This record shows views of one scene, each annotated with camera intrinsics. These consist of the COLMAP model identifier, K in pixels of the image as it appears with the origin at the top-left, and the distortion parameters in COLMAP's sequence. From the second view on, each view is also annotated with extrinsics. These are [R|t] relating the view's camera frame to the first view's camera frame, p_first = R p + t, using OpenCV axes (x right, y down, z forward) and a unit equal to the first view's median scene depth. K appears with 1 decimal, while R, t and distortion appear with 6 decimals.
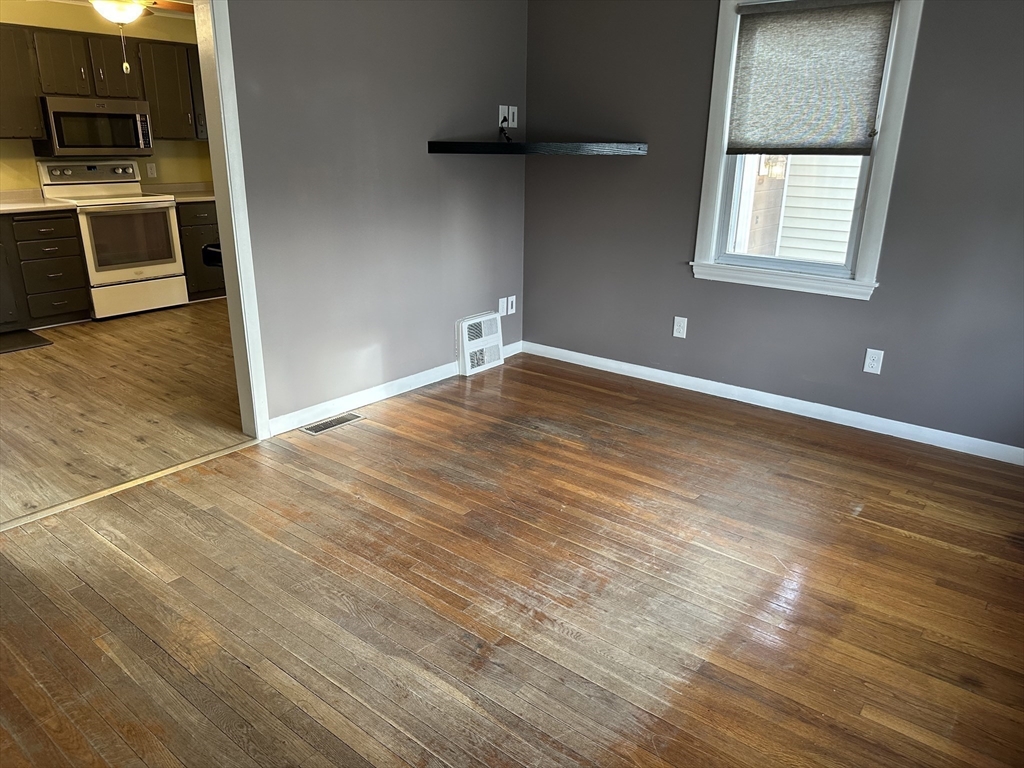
lens RADIAL K [[716.4, 0, 514.3], [0, 716.4, 386.3], [0, 0, 1]] dist [0.044748, -0.054079]
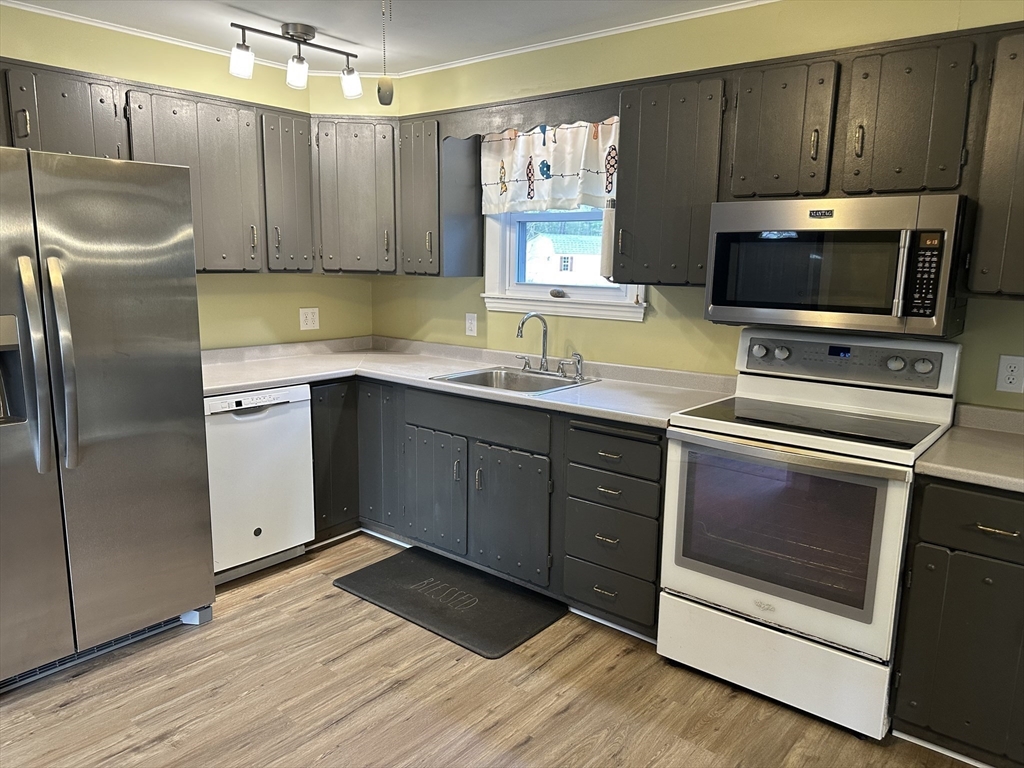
lens RADIAL K [[716.4, 0, 499.6], [0, 716.4, 384.1], [0, 0, 1]] dist [0.044748, -0.054079]
pose [[-0.019540, 0.148921, -0.988656, -0.139096], [-0.343031, 0.927823, 0.146538, -0.287533], [0.939121, 0.342003, 0.032955, 0.824964]]
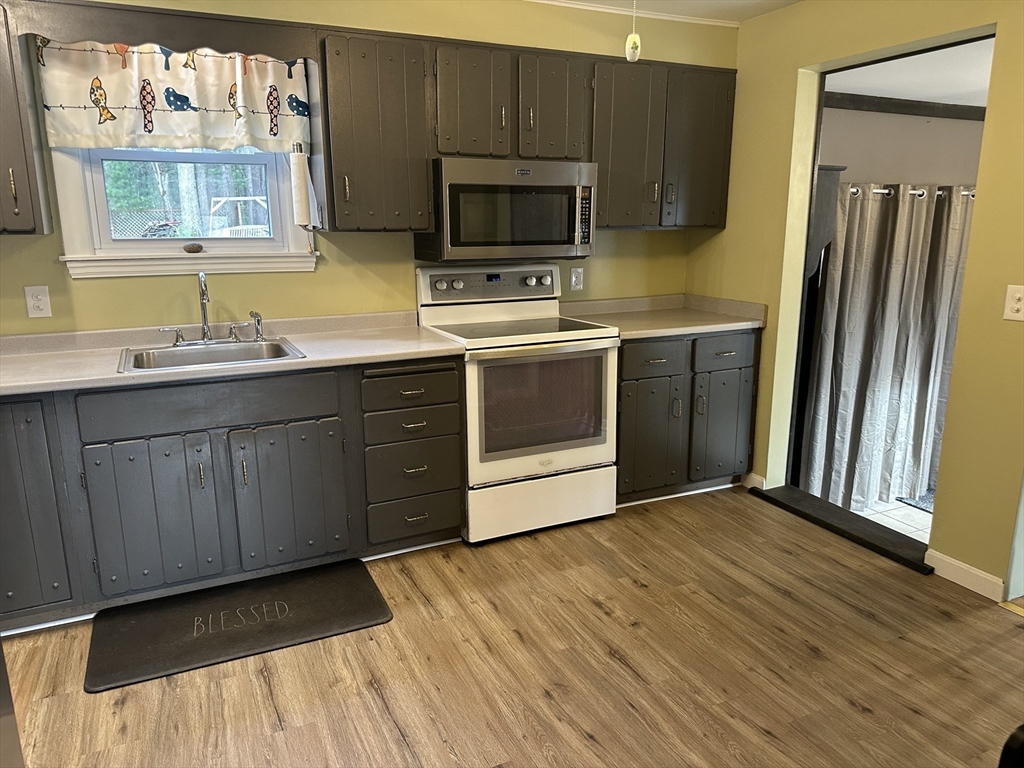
lens RADIAL K [[716.4, 0, 511.5], [0, 716.4, 379.8], [0, 0, 1]] dist [0.044748, -0.054079]
pose [[0.899029, 0.067480, -0.432658, -0.317541], [-0.120392, 0.988068, -0.096060, -0.168087], [0.421013, 0.138450, 0.896426, 0.499653]]
